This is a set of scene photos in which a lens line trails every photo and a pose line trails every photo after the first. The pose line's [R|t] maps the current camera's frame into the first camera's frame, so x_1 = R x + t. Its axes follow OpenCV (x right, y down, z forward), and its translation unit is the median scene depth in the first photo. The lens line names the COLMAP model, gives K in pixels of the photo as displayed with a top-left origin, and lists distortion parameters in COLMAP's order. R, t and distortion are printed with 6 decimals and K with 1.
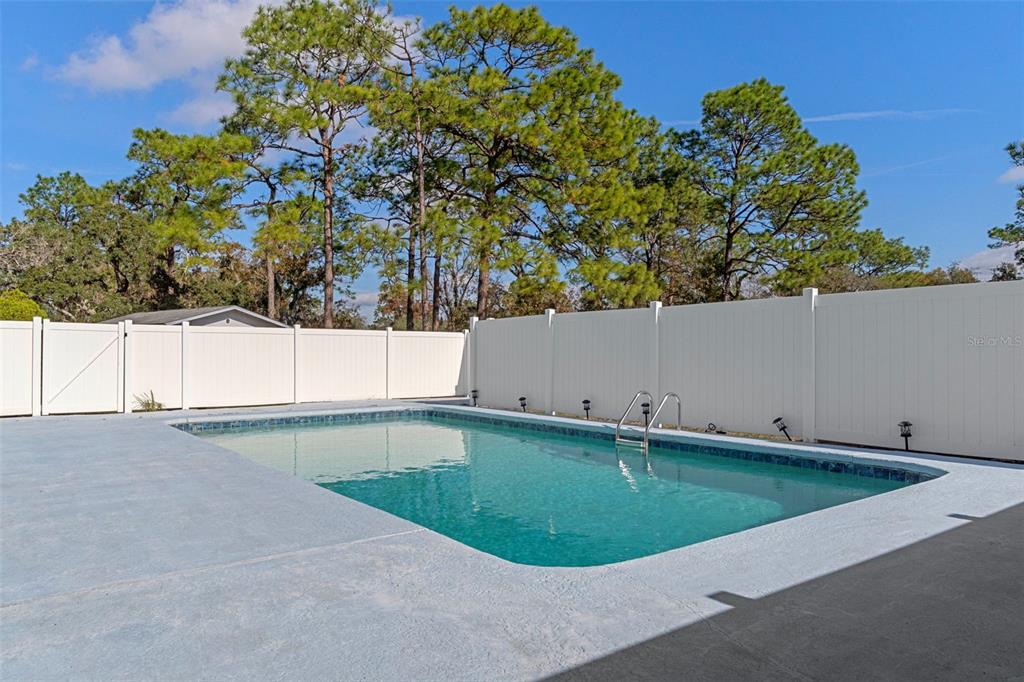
lens RADIAL K [[687.1, 0, 518.6], [0, 687.1, 361.3], [0, 0, 1]] dist [-0.001844, -0.002708]
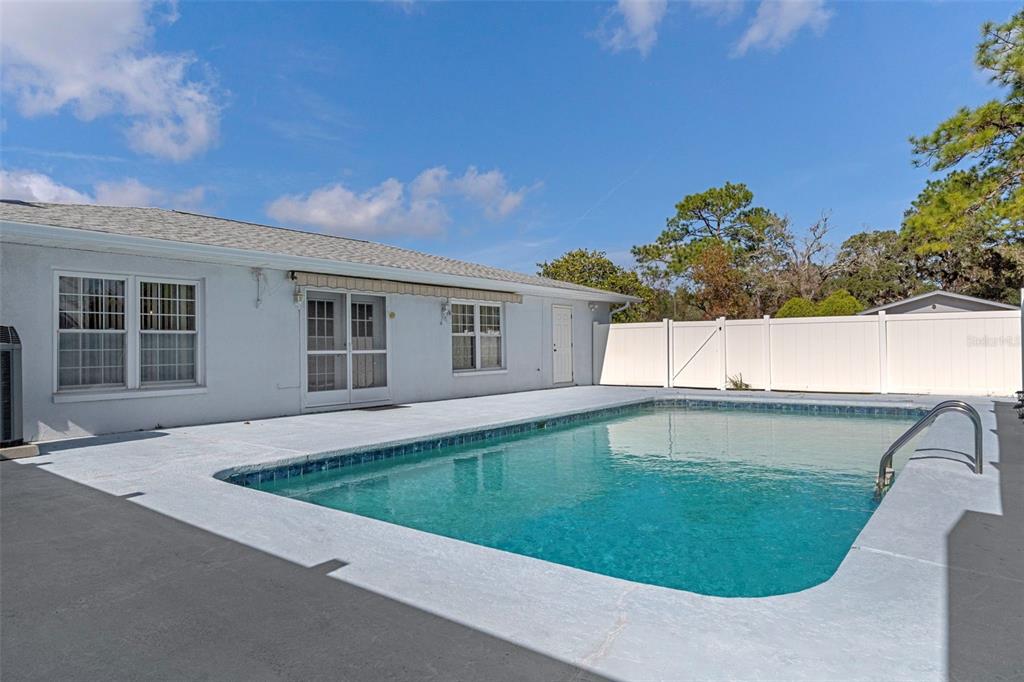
lens RADIAL K [[625.6, 0, 513.2], [0, 625.6, 340.3], [0, 0, 1]] dist [-0.004681, -0.002621]
pose [[0.265568, -0.011309, -0.964026, 0.462090], [0.002691, 0.999936, -0.010989, -0.005479], [0.964088, 0.000324, 0.265581, 0.338308]]
